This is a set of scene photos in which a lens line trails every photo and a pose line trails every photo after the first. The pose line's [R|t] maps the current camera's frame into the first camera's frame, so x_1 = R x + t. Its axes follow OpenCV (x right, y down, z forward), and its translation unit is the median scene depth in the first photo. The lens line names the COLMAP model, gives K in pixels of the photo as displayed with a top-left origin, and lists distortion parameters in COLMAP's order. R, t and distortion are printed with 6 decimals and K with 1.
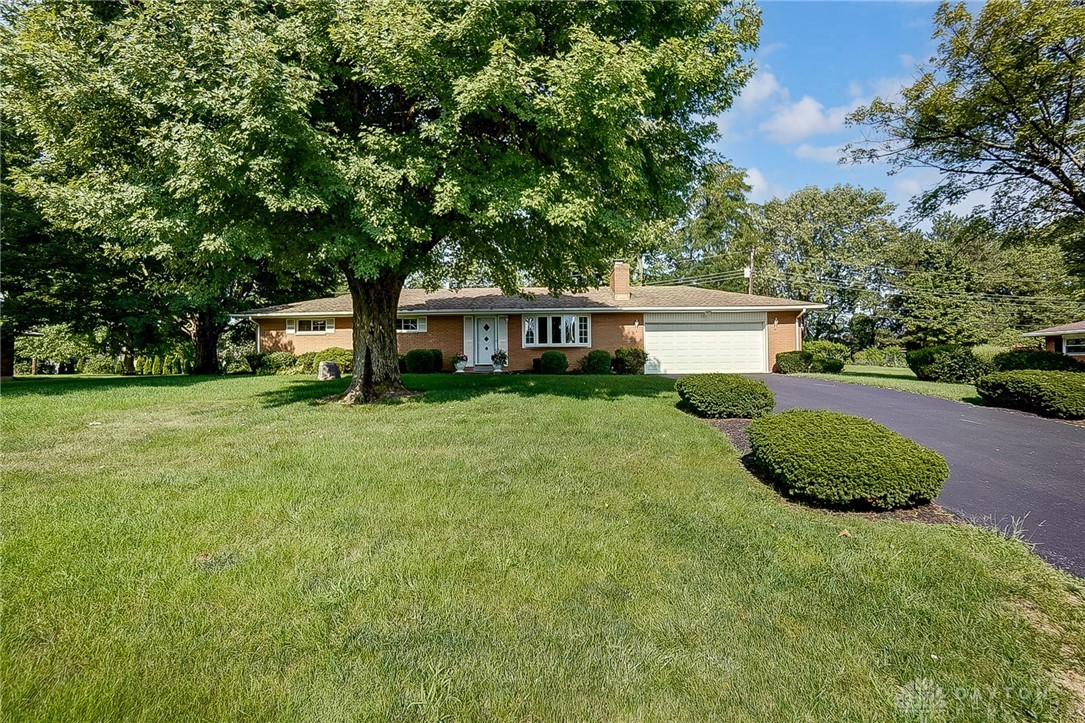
lens RADIAL K [[496.5, 0, 542.5], [0, 496.5, 361.5], [0, 0, 1]] dist [-0.000750, -0.000152]
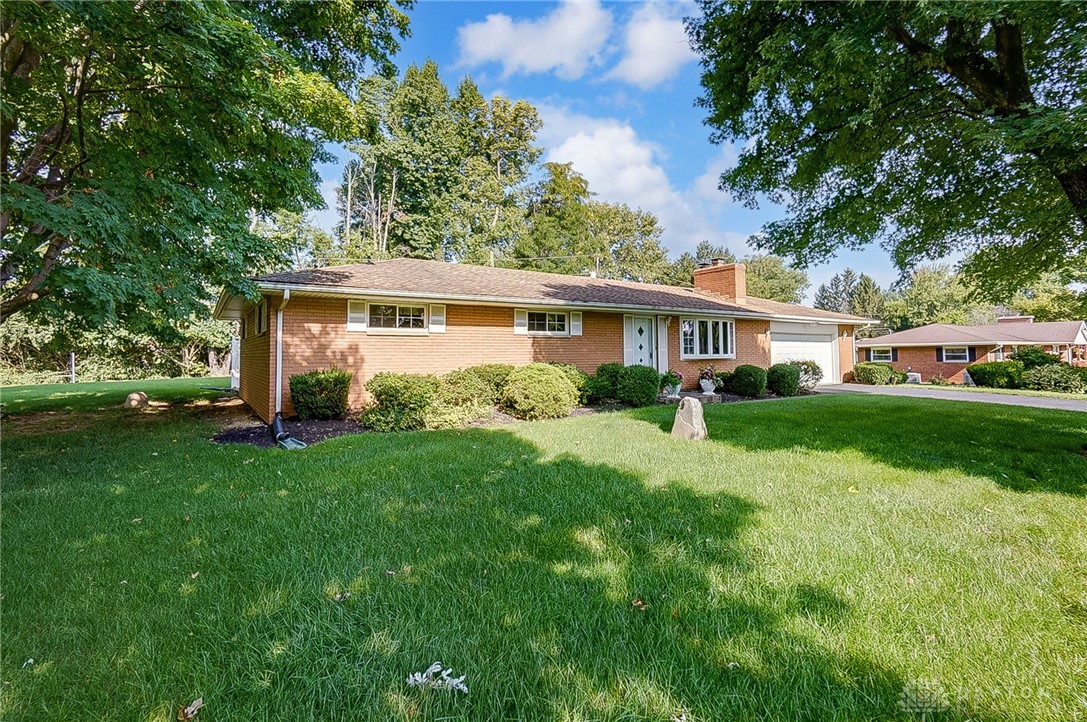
lens RADIAL K [[497.4, 0, 543.5], [0, 497.4, 361.0], [0, 0, 1]] dist [-0.000750, -0.000152]
pose [[0.815016, -0.003400, 0.579428, -0.652586], [0.000287, 0.999985, 0.005464, -0.029866], [-0.579438, -0.004287, 0.815005, 0.502890]]
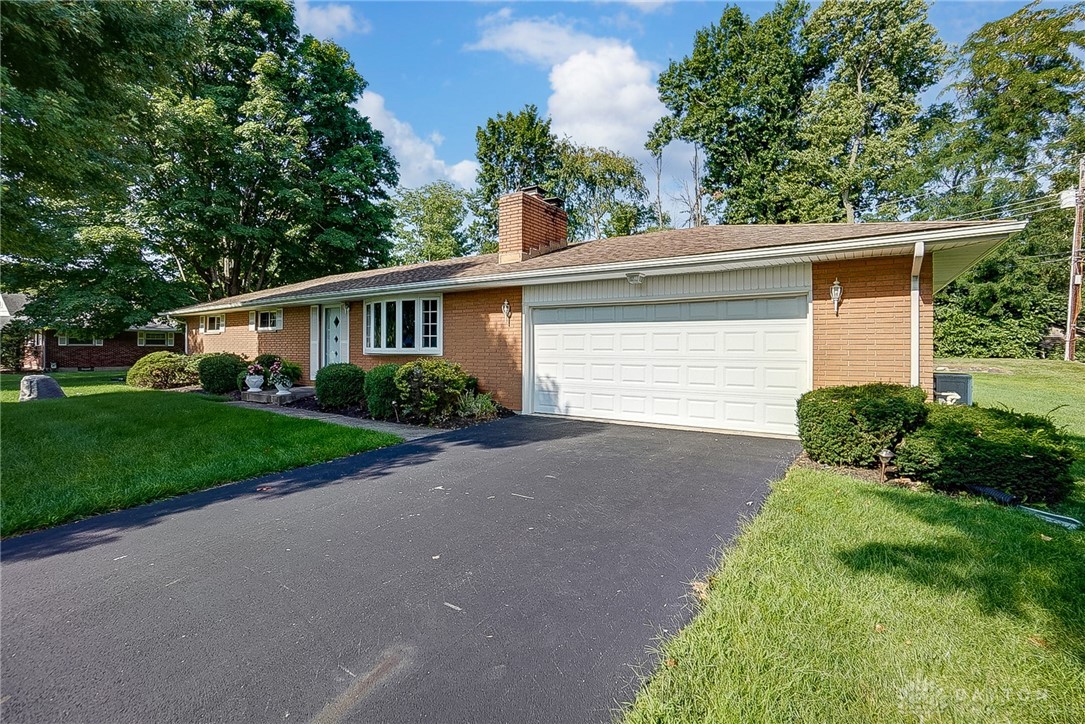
lens RADIAL K [[496.5, 0, 542.5], [0, 496.5, 362.0], [0, 0, 1]] dist [-0.000750, -0.000152]
pose [[0.833509, 0.027980, -0.551796, 0.489822], [-0.008756, 0.999260, 0.037442, -0.042764], [0.552436, -0.026377, 0.833138, 0.607225]]
